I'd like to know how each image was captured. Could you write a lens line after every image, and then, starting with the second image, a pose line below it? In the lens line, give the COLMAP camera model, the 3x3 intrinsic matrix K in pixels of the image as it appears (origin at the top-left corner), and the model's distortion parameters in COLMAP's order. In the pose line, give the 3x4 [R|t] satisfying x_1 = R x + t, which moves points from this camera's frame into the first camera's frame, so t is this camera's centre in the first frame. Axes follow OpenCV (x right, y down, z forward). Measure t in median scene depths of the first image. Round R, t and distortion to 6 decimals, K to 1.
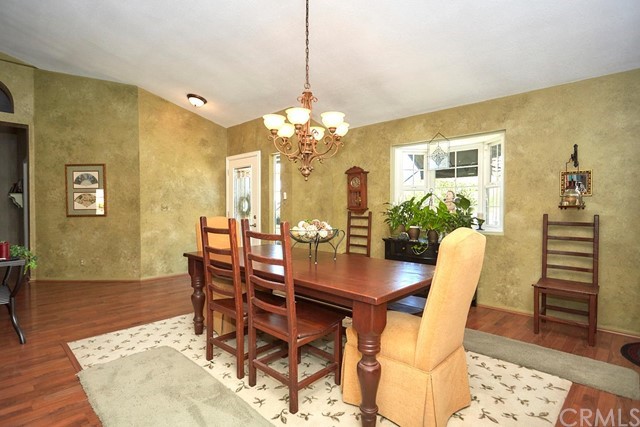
lens RADIAL K [[331.6, 0, 320.0], [0, 331.6, 213.5], [0, 0, 1]] dist [0.002230, 0.000177]
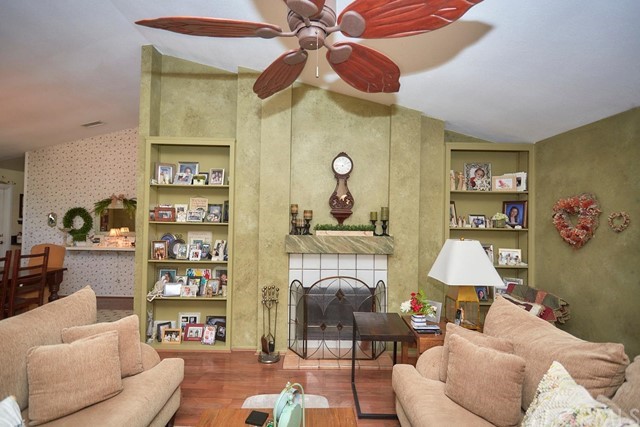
lens RADIAL K [[317.8, 0, 320.0], [0, 317.8, 213.5], [0, 0, 1]] dist [0.001470, -0.000233]
pose [[-0.714327, -0.004157, 0.699800, -1.080455], [-0.006017, 0.999982, -0.000201, -0.078444], [-0.699786, -0.004354, -0.714339, 0.454191]]
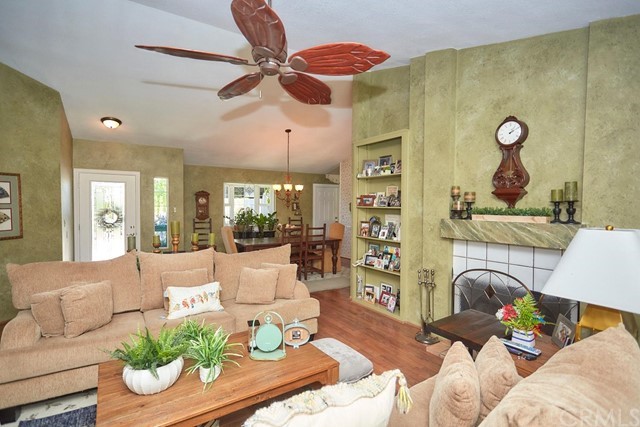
lens RADIAL K [[317.8, 0, 320.0], [0, 317.8, 213.5], [0, 0, 1]] dist [0.001470, -0.000233]
pose [[0.221879, -0.027813, 0.974677, -1.247999], [0.012918, 0.999589, 0.025583, -0.062482], [-0.974989, 0.006915, 0.222147, 0.108972]]
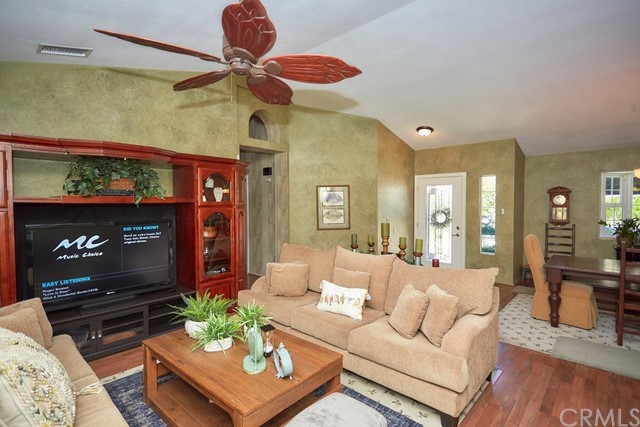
lens RADIAL K [[317.8, 0, 320.0], [0, 317.8, 213.5], [0, 0, 1]] dist [0.001470, -0.000233]
pose [[0.999576, -0.005858, 0.028528, -0.785157], [0.005587, 0.999939, 0.009580, -0.059079], [-0.028582, -0.009417, 0.999547, -0.130481]]
